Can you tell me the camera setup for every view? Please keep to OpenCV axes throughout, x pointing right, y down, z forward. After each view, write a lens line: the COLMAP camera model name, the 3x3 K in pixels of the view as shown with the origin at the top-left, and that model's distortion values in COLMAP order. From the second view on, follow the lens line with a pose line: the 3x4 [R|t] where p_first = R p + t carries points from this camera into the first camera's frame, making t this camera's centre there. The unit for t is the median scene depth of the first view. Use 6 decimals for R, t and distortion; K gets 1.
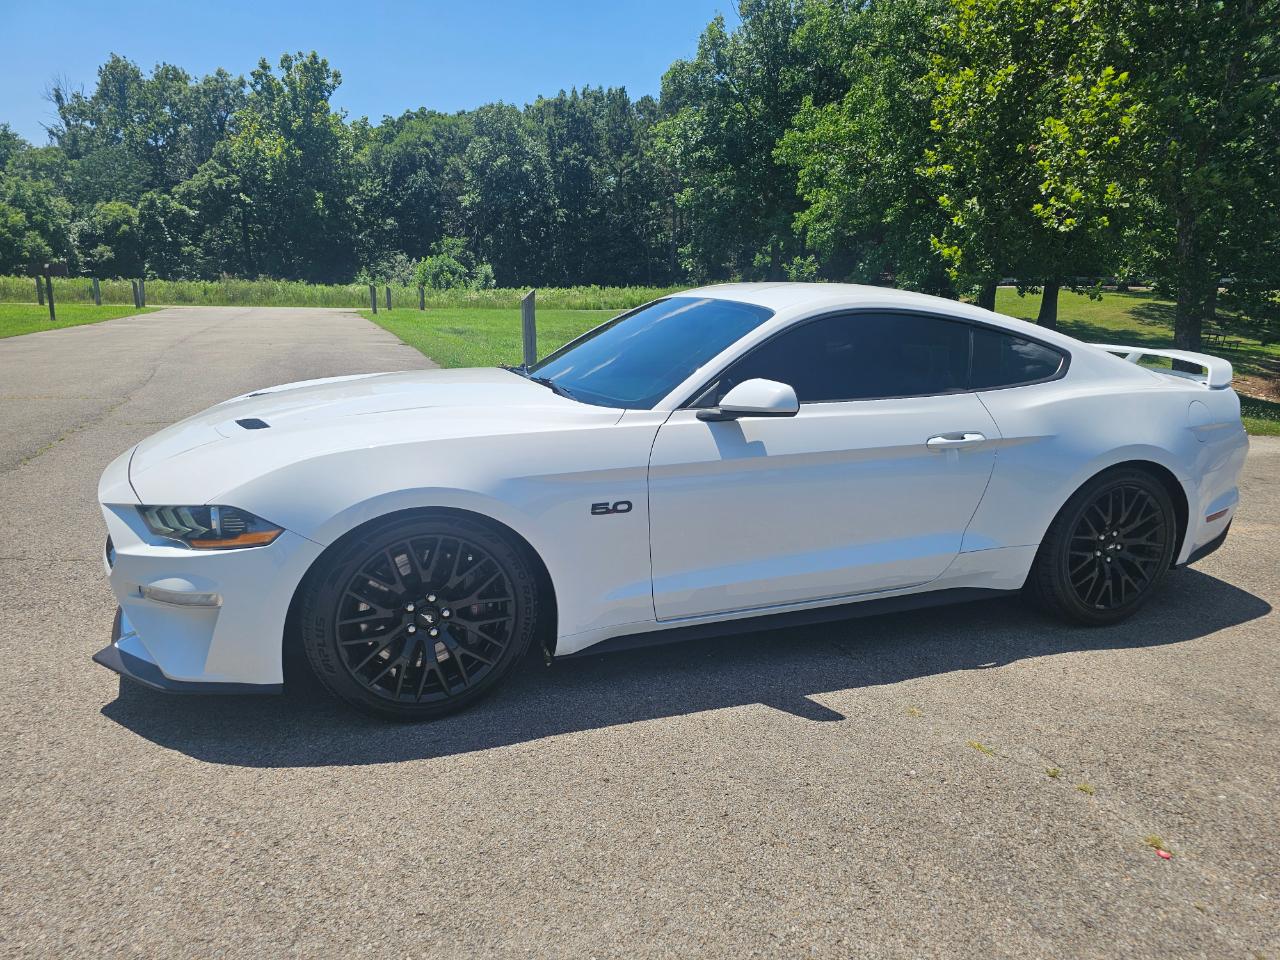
lens RADIAL K [[855.3, 0, 634.3], [0, 855.3, 488.6], [0, 0, 1]] dist [0.044225, -0.036900]
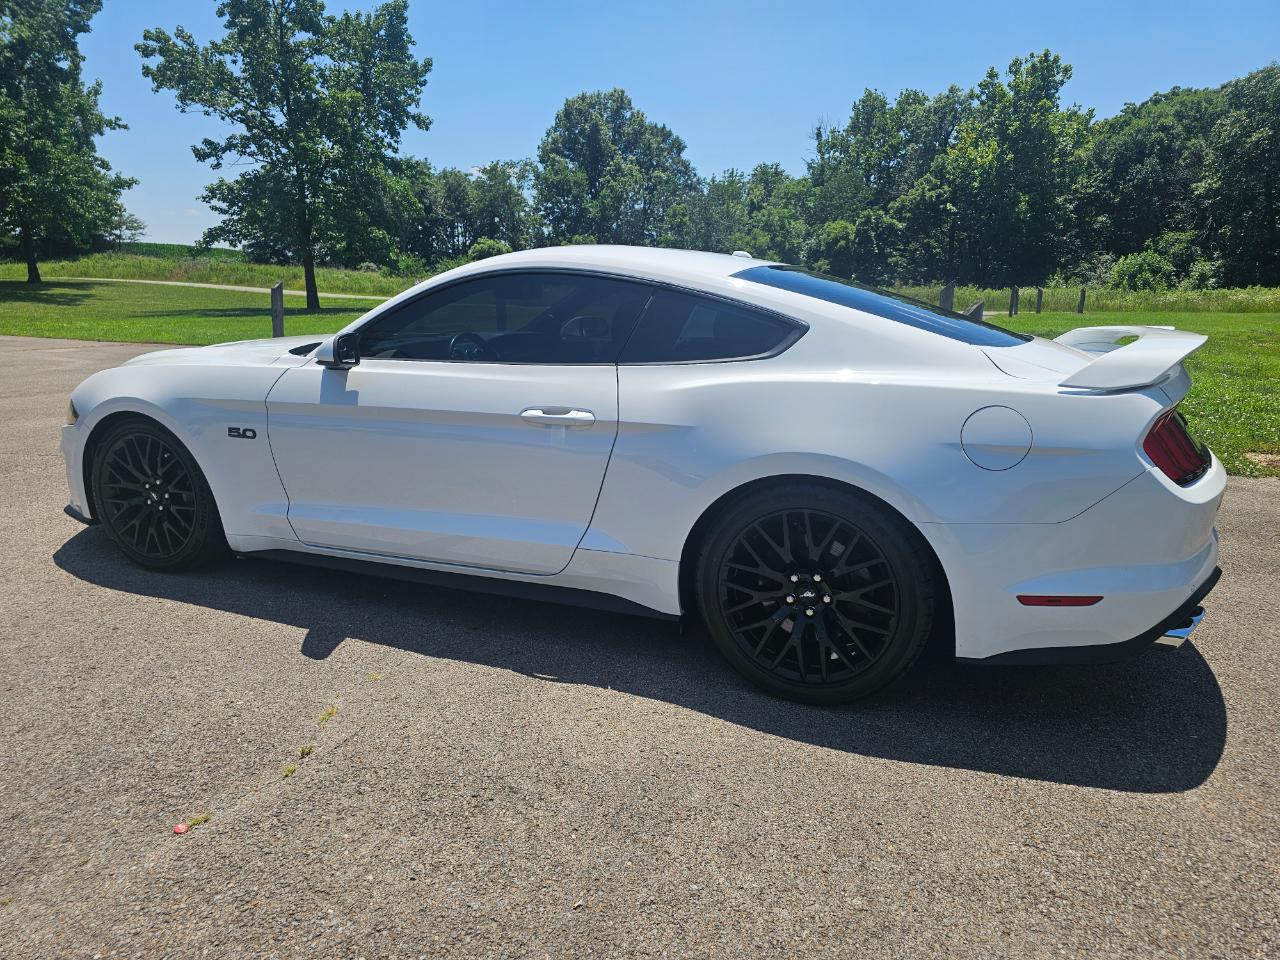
lens RADIAL K [[855.3, 0, 639.0], [0, 855.3, 484.1], [0, 0, 1]] dist [0.044225, -0.036900]
pose [[0.716185, 0.140897, -0.683540, 0.135378], [-0.149416, 0.987655, 0.047033, -0.005237], [0.681729, 0.068448, 0.728396, 0.055638]]
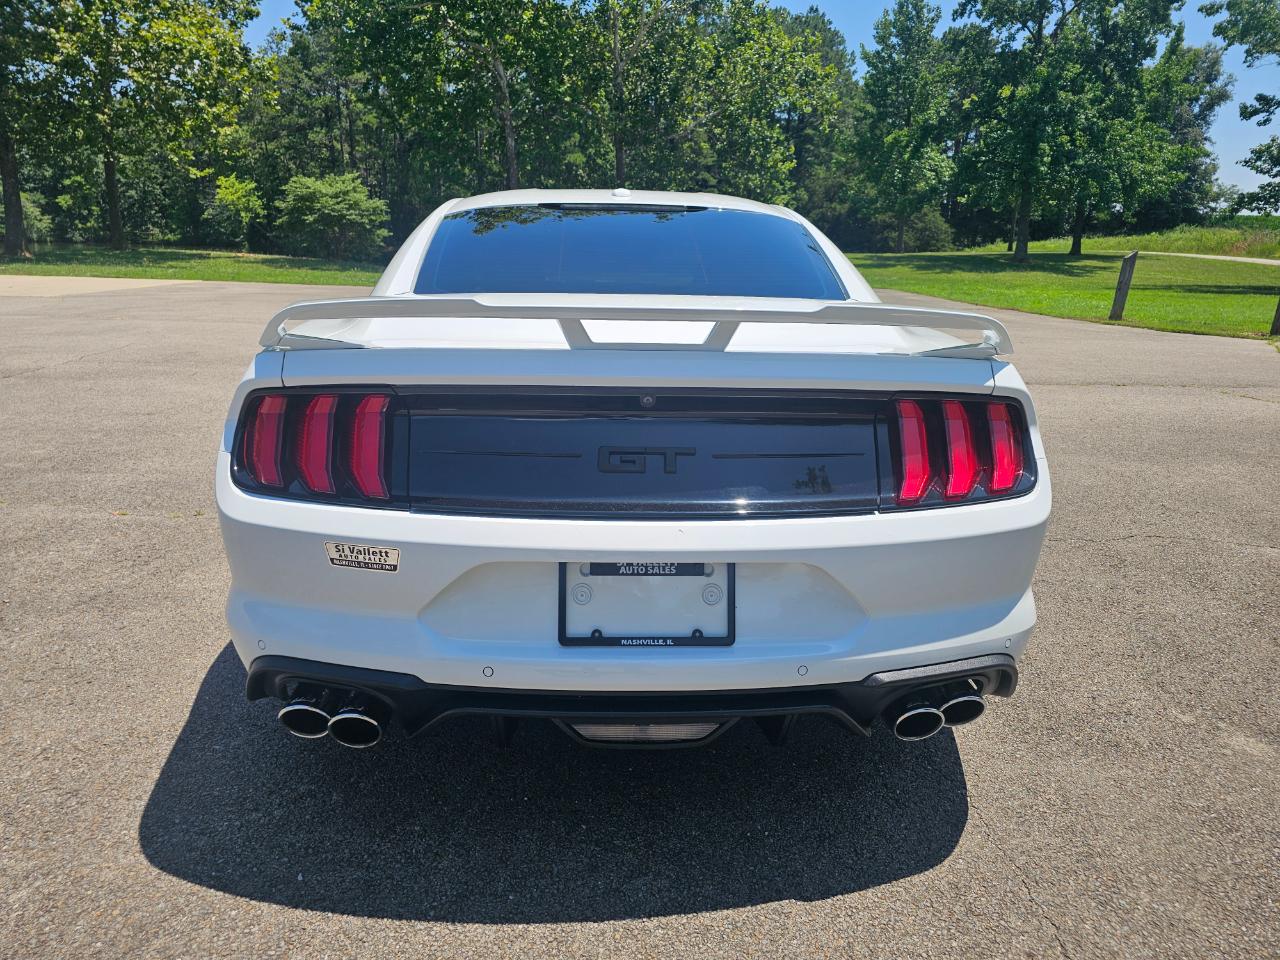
lens RADIAL K [[855.3, 0, 633.9], [0, 855.3, 475.3], [0, 0, 1]] dist [0.044225, -0.036900]
pose [[-0.313104, 0.219102, -0.924100, 0.167860], [-0.242800, 0.922222, 0.300922, -0.042078], [0.918158, 0.318591, -0.235553, 0.226483]]
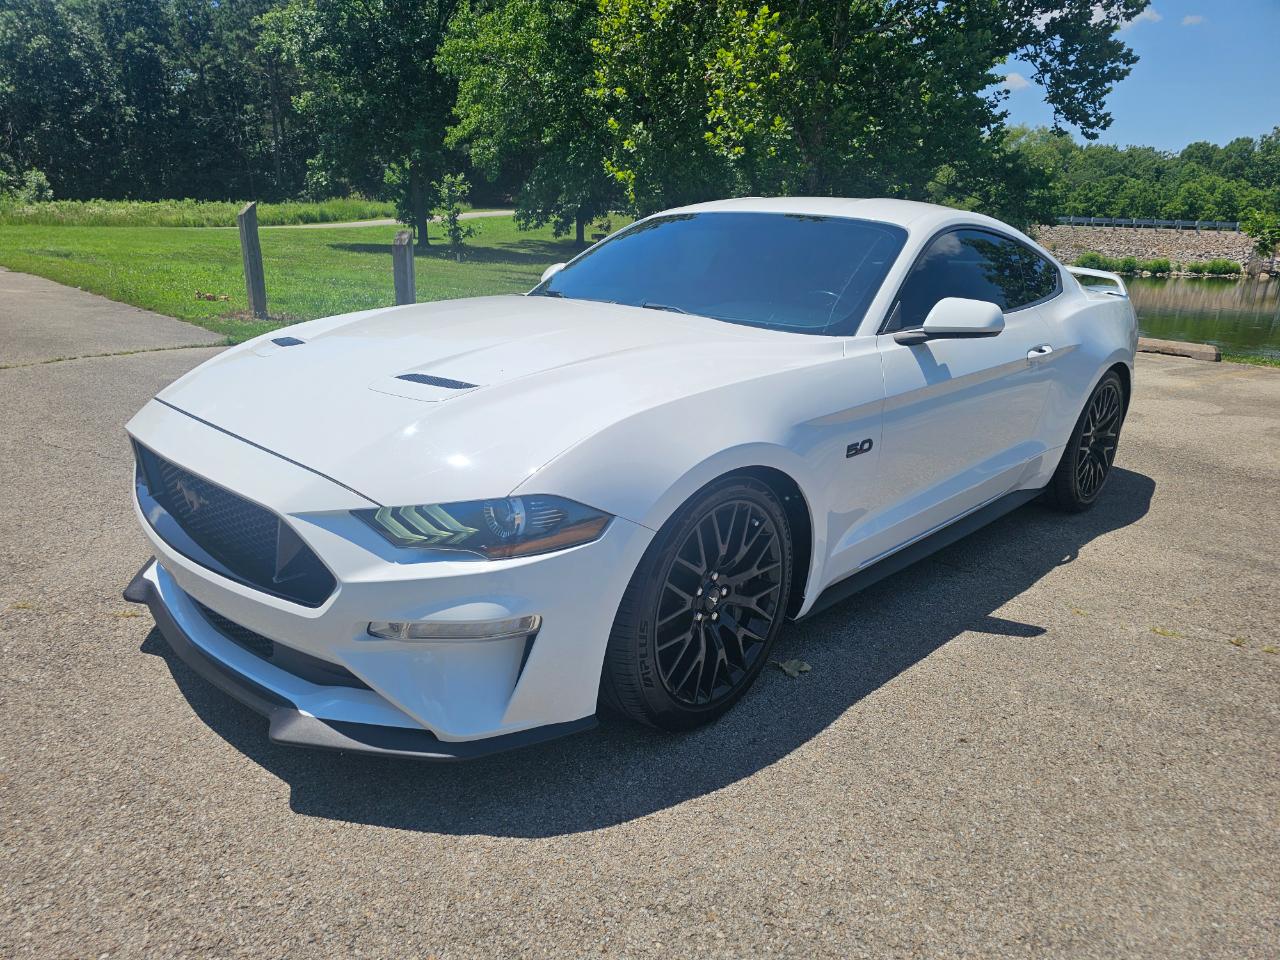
lens RADIAL K [[855.3, 0, 629.3], [0, 855.3, 473.8], [0, 0, 1]] dist [0.044225, -0.036900]
pose [[0.910153, -0.108594, 0.399785, -0.068228], [0.080517, 0.992999, 0.086424, -0.005338], [-0.406372, -0.046469, 0.912525, 0.030240]]
